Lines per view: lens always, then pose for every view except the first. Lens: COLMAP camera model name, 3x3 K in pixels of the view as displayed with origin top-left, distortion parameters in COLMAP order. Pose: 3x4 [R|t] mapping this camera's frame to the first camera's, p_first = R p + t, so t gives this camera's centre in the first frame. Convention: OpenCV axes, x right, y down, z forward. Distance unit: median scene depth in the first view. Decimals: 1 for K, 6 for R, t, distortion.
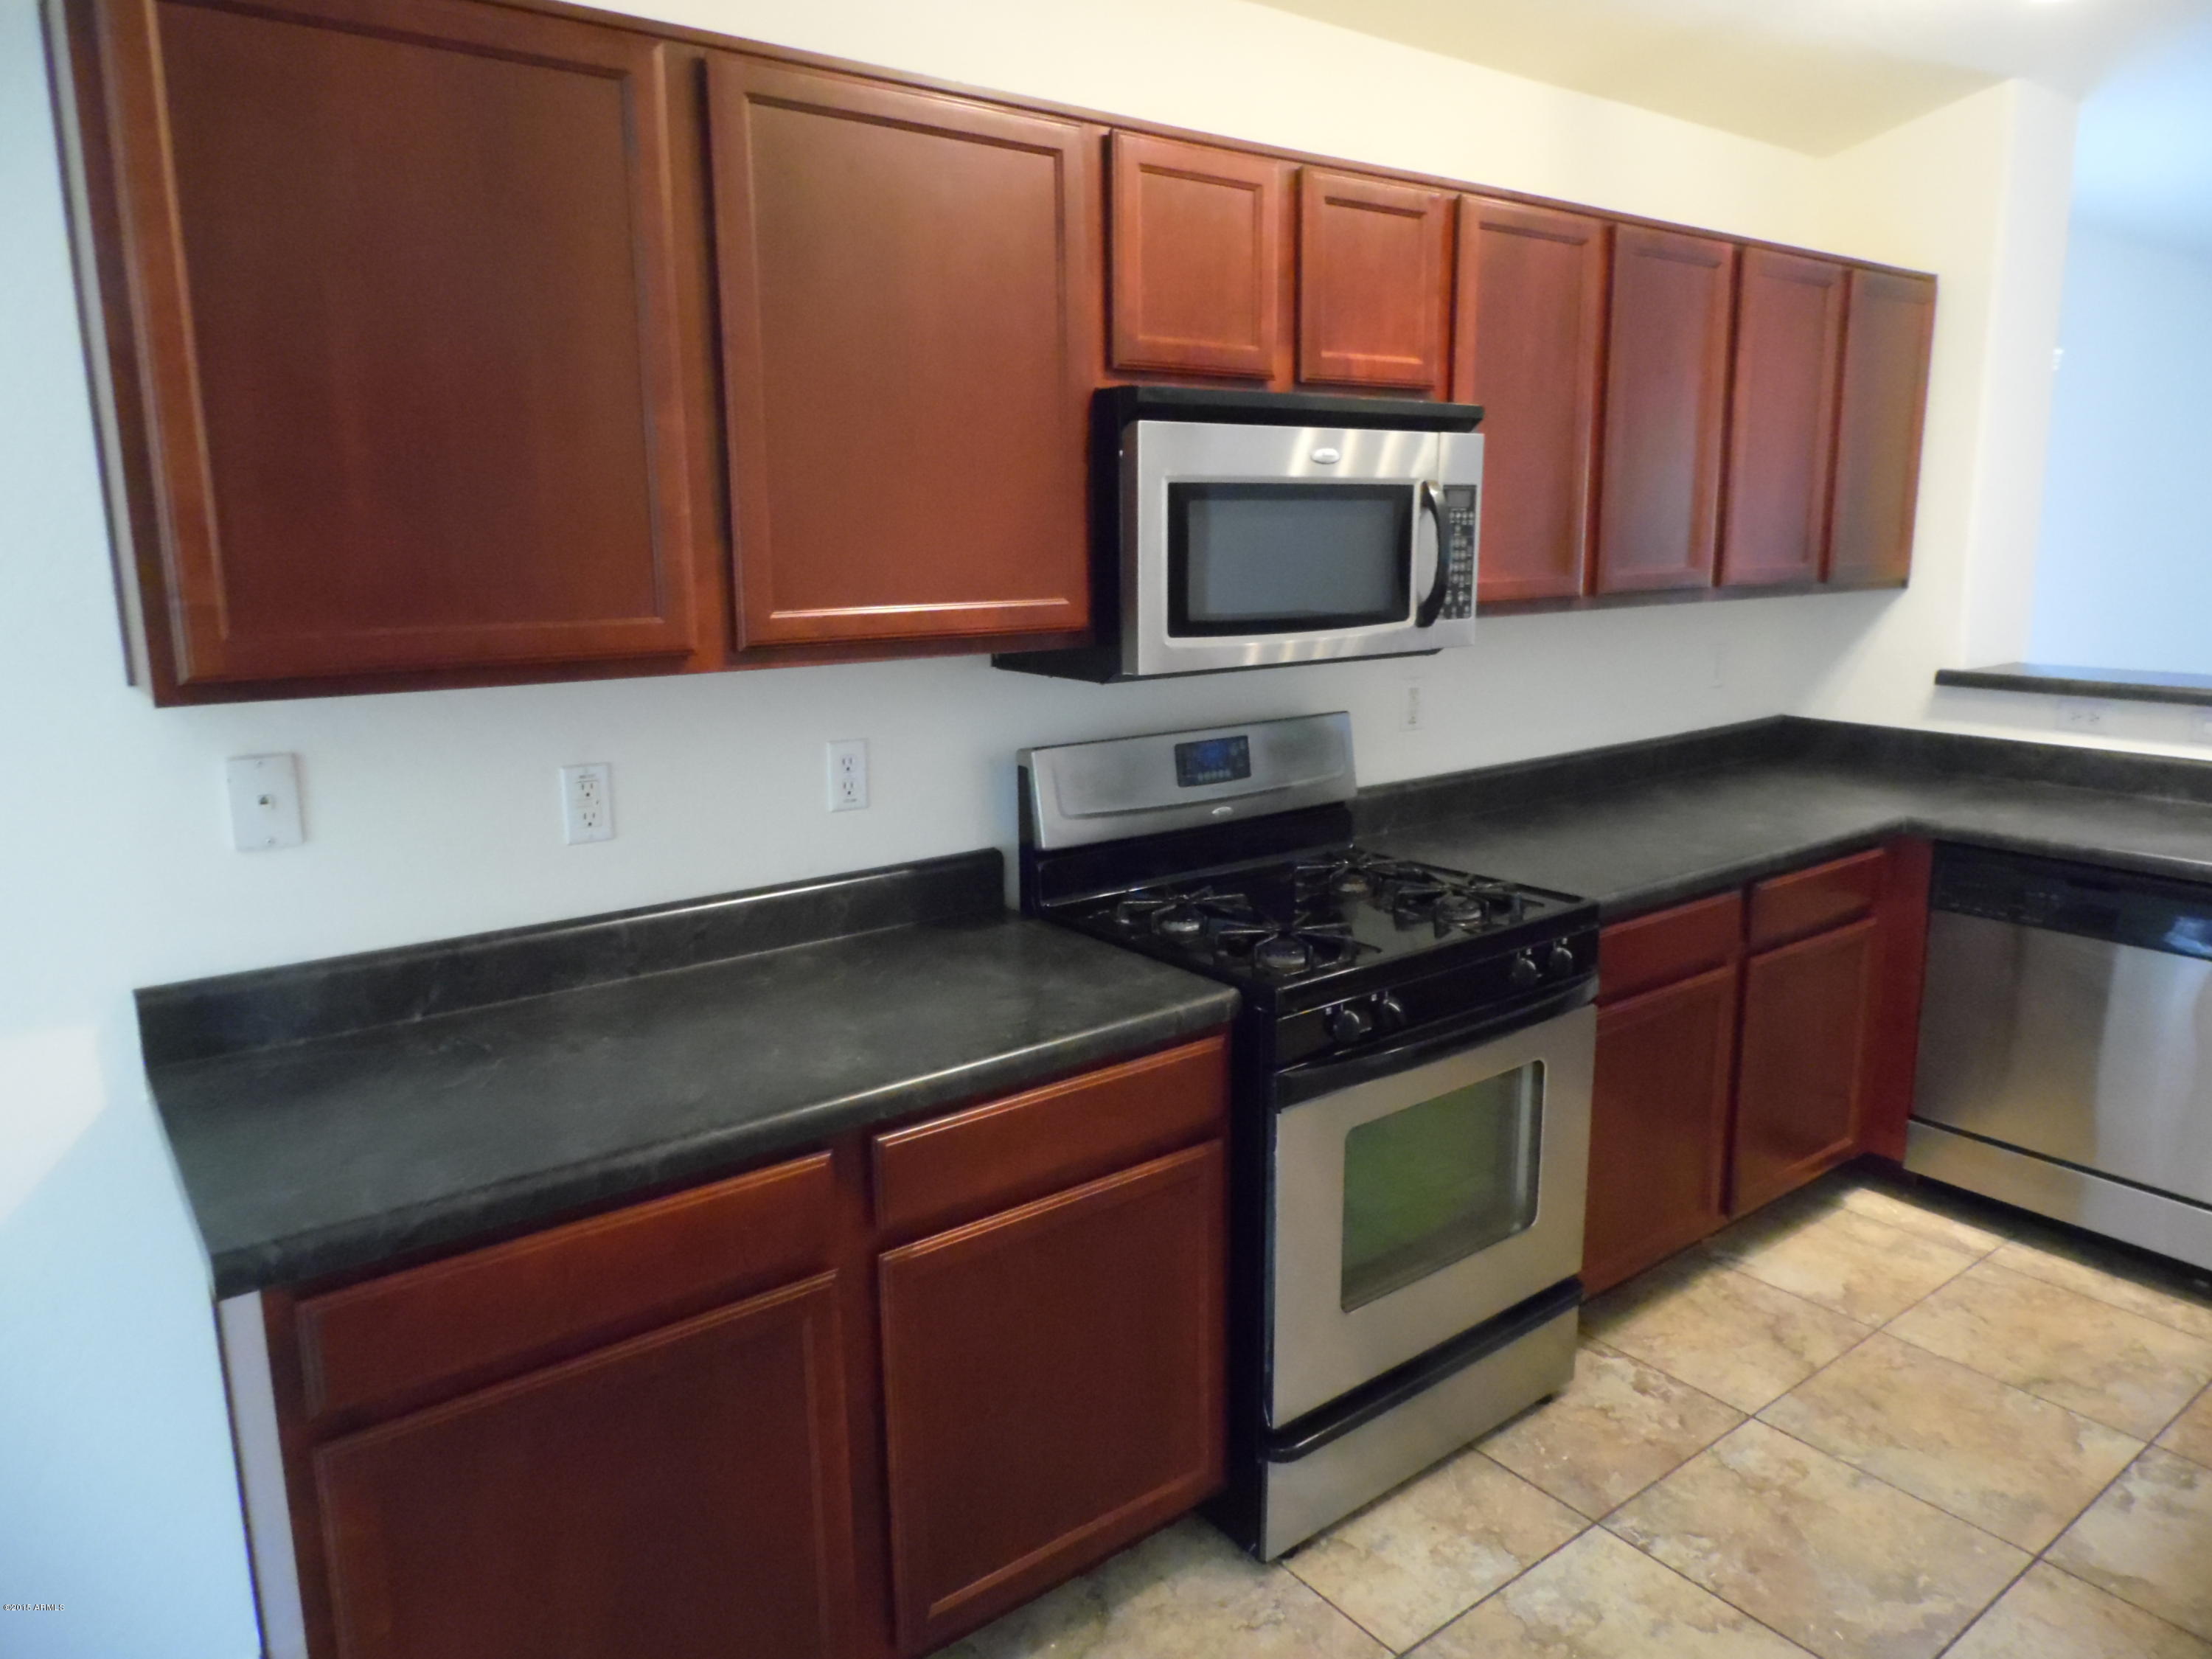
lens RADIAL K [[1477.4, 0, 1071.7], [0, 1477.4, 819.3], [0, 0, 1]] dist [-0.002901, -0.003679]
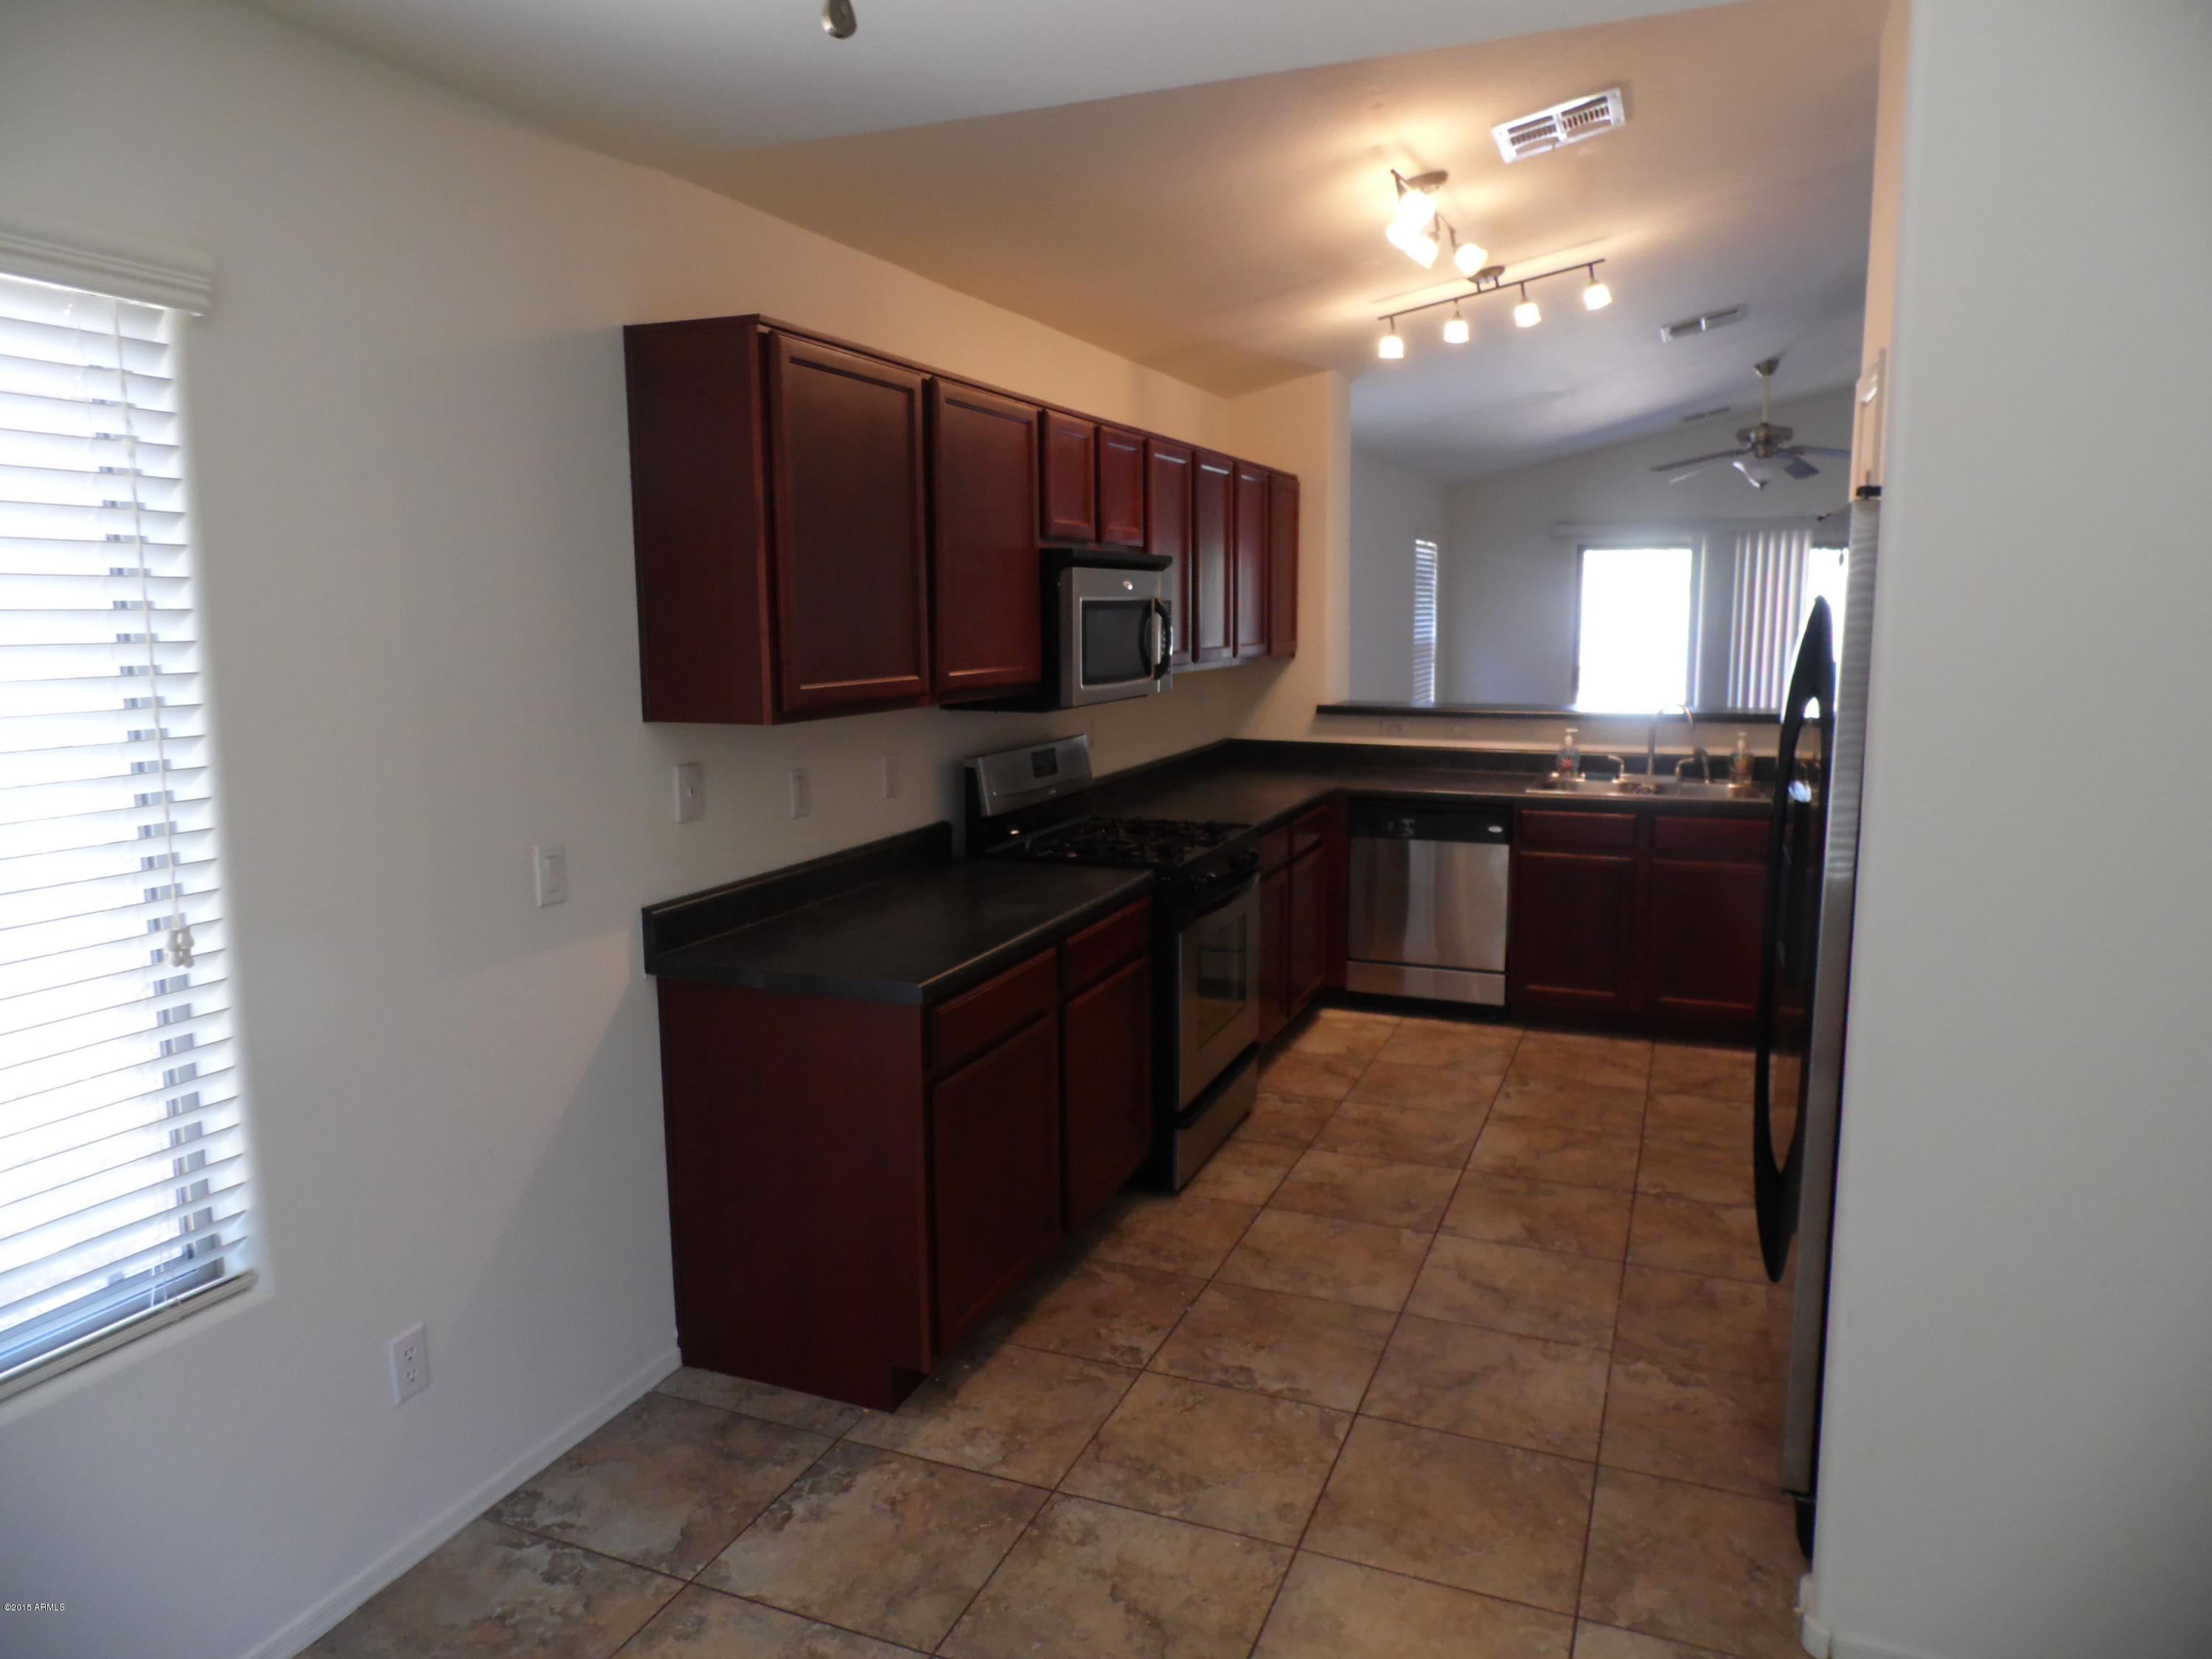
lens RADIAL K [[1477.4, 0, 1090.9], [0, 1477.4, 830.6], [0, 0, 1]] dist [-0.002901, -0.003679]
pose [[0.860782, -0.071920, 0.503867, -0.726265], [0.097904, 0.994875, -0.025250, 0.085222], [-0.499469, 0.071065, 0.863412, -0.469304]]
